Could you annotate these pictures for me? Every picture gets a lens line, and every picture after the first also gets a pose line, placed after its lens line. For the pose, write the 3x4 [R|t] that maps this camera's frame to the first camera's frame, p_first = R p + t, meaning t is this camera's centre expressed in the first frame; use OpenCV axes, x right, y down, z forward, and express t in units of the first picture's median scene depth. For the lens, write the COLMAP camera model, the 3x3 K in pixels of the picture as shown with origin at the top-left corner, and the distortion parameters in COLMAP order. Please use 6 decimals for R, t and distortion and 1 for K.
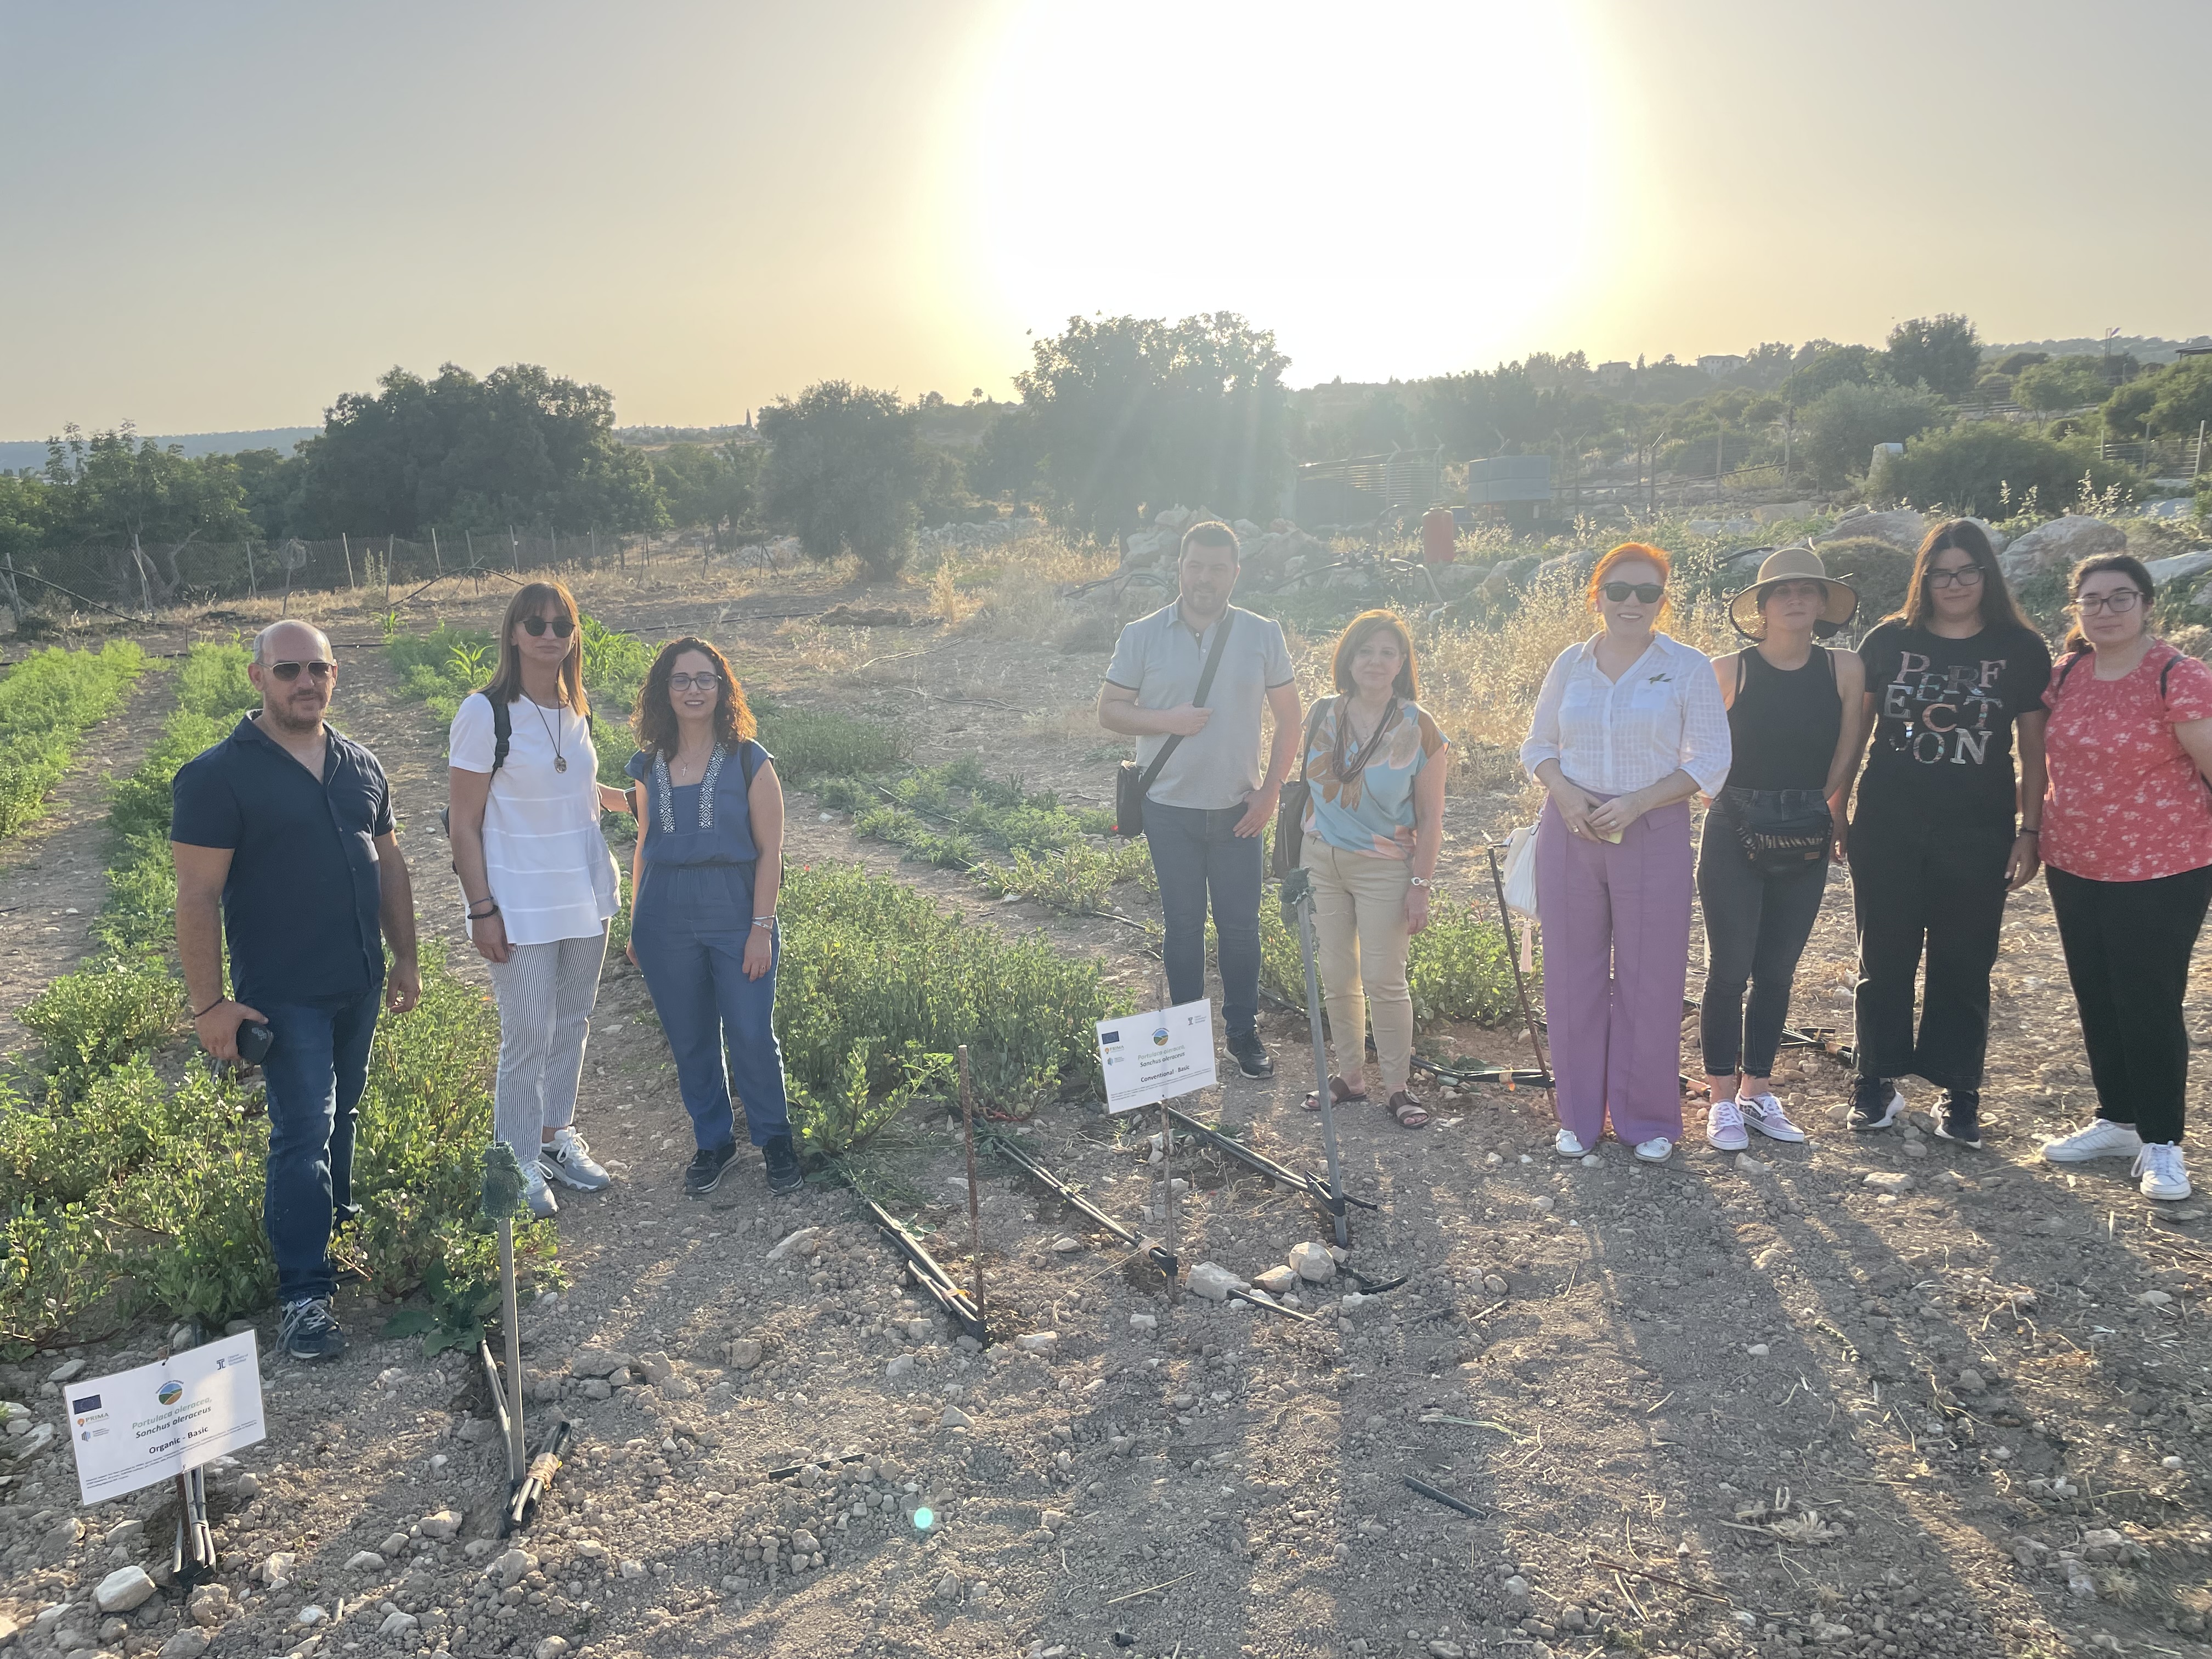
lens RADIAL K [[1666.2, 0, 1129.3], [0, 1666.2, 823.1], [0, 0, 1]] dist [0.084415, -0.103140]
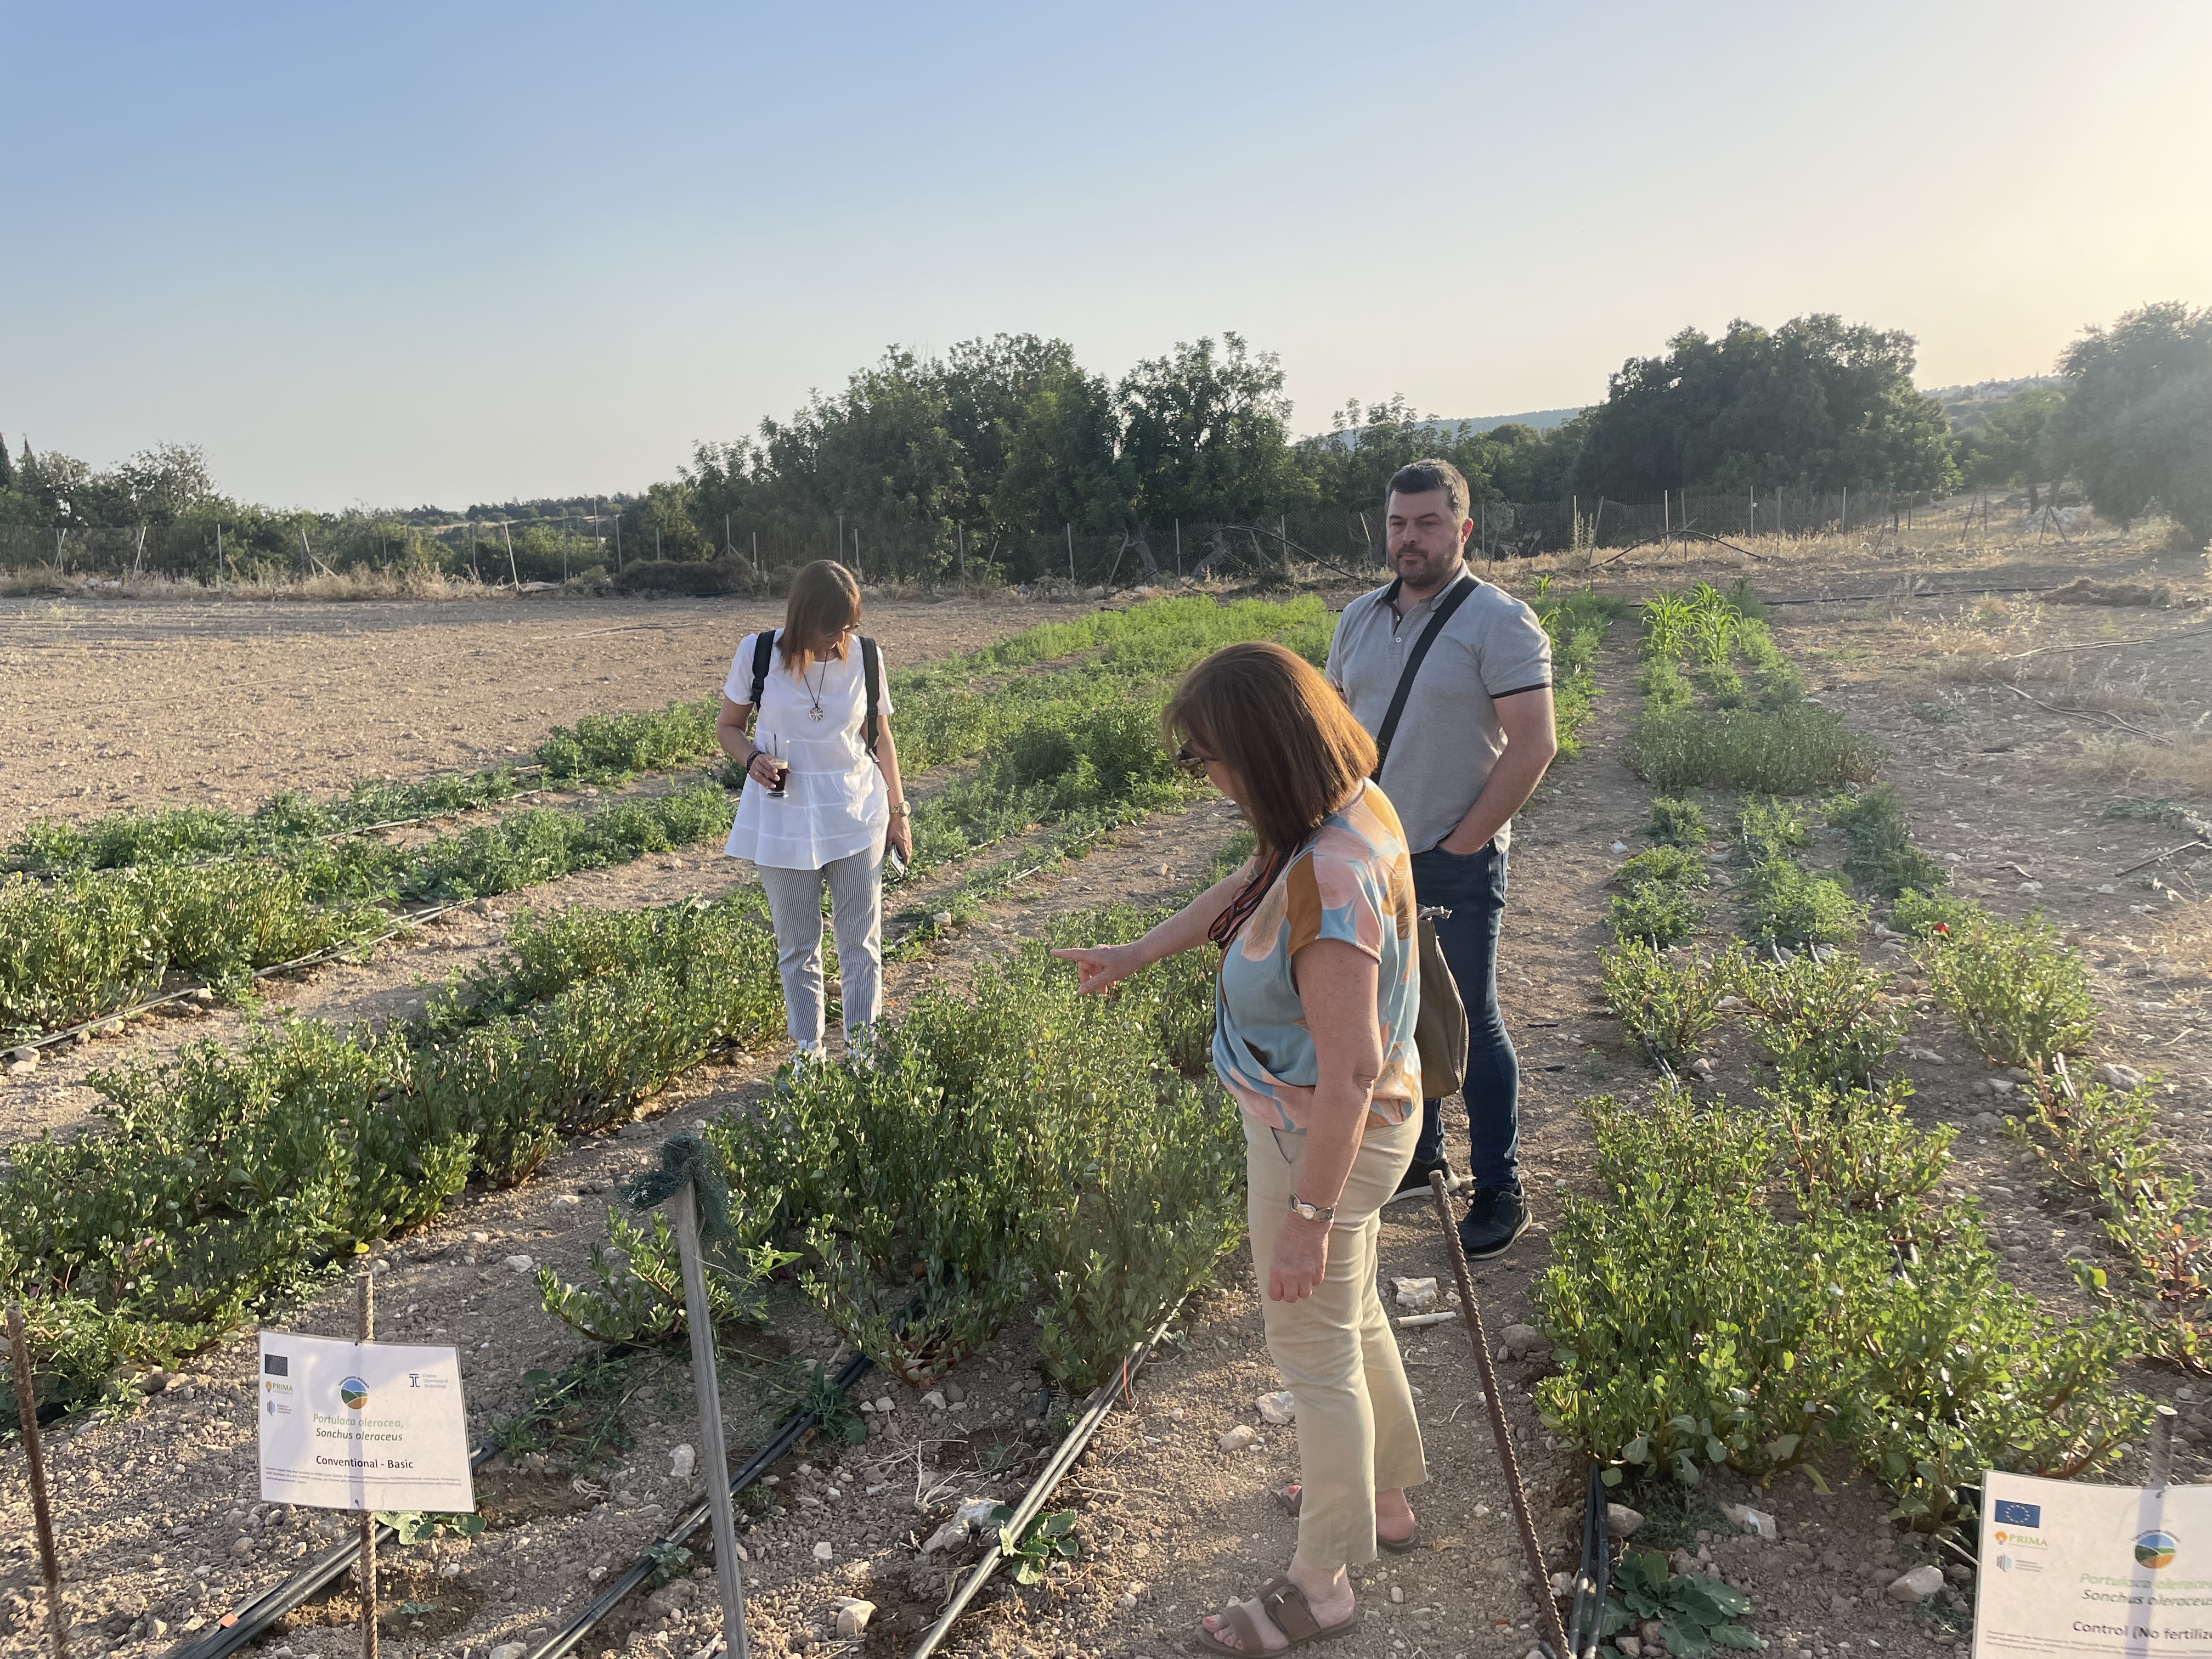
lens RADIAL K [[1666.2, 0, 1112.6], [0, 1666.2, 821.6], [0, 0, 1]] dist [0.084415, -0.103140]
pose [[0.715358, 0.133701, -0.685848, 0.083631], [-0.120196, 0.990438, 0.067711, -0.018334], [0.688343, 0.033999, 0.724588, 0.119571]]
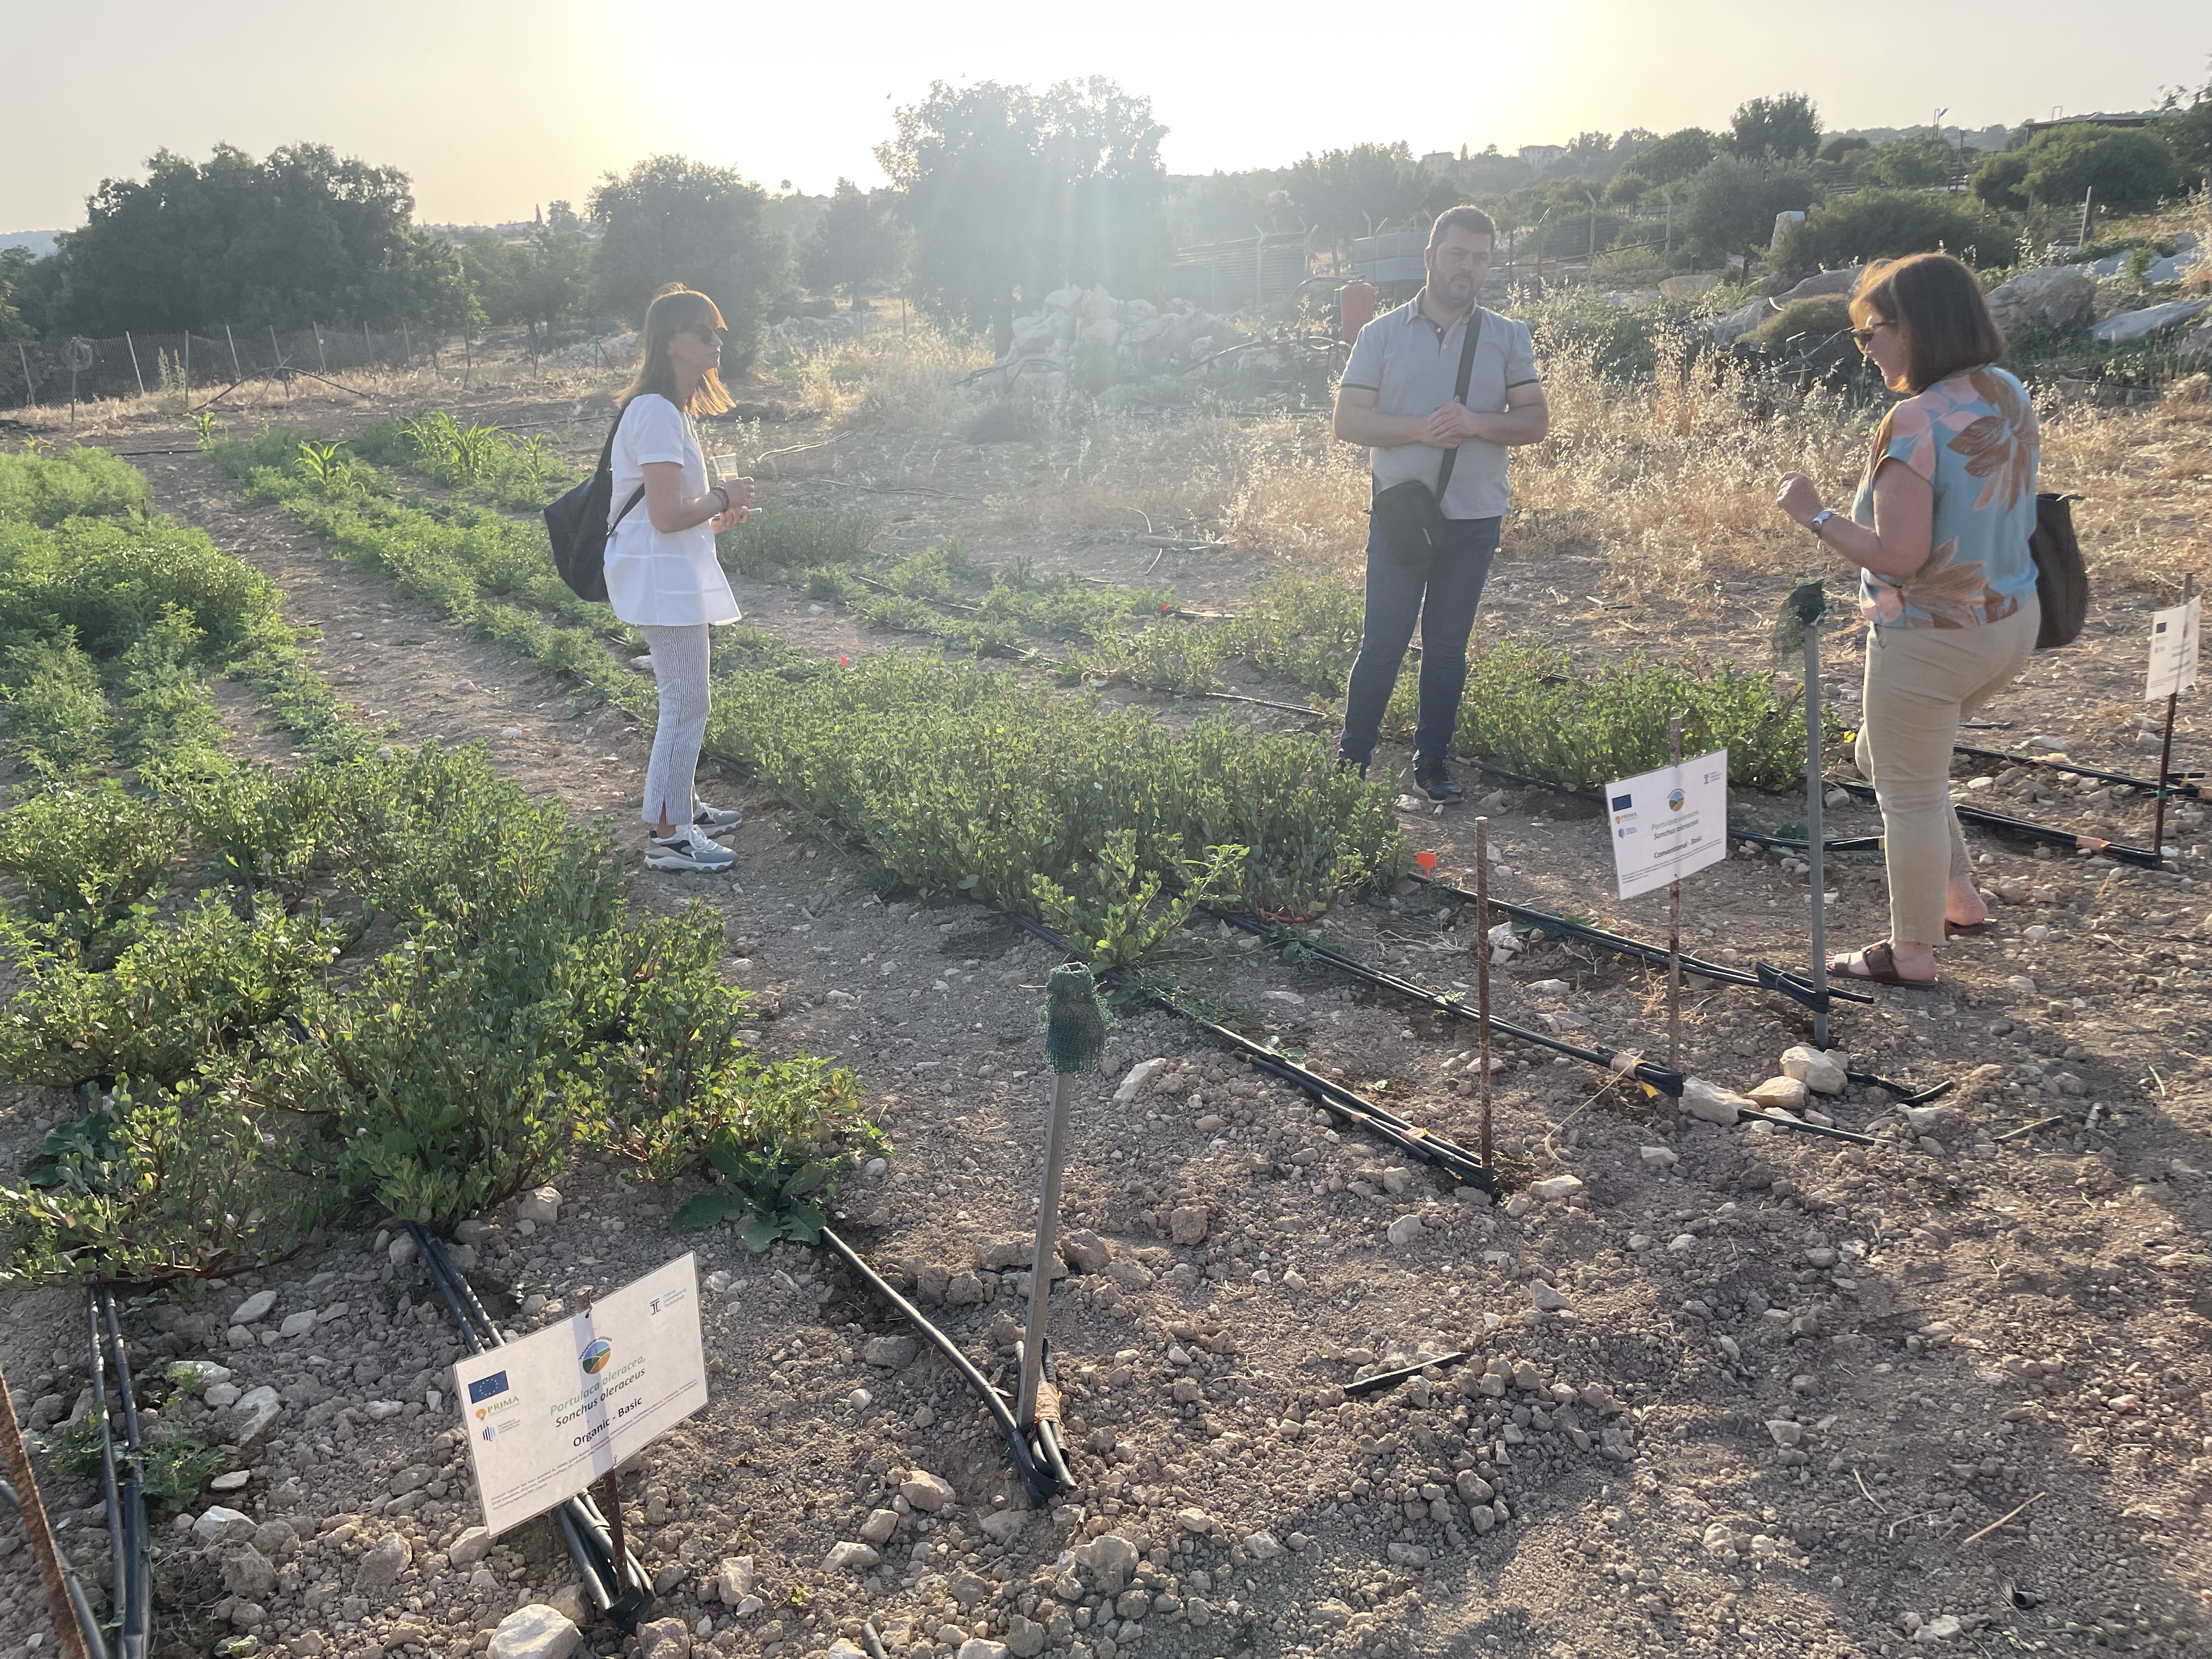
lens RADIAL K [[1666.2, 0, 1141.4], [0, 1666.2, 809.3], [0, 0, 1]] dist [0.084415, -0.103140]
pose [[0.994238, -0.041545, 0.098812, -0.034817], [0.031066, 0.993953, 0.105321, 0.004861], [-0.102590, -0.101645, 0.989517, 0.028799]]
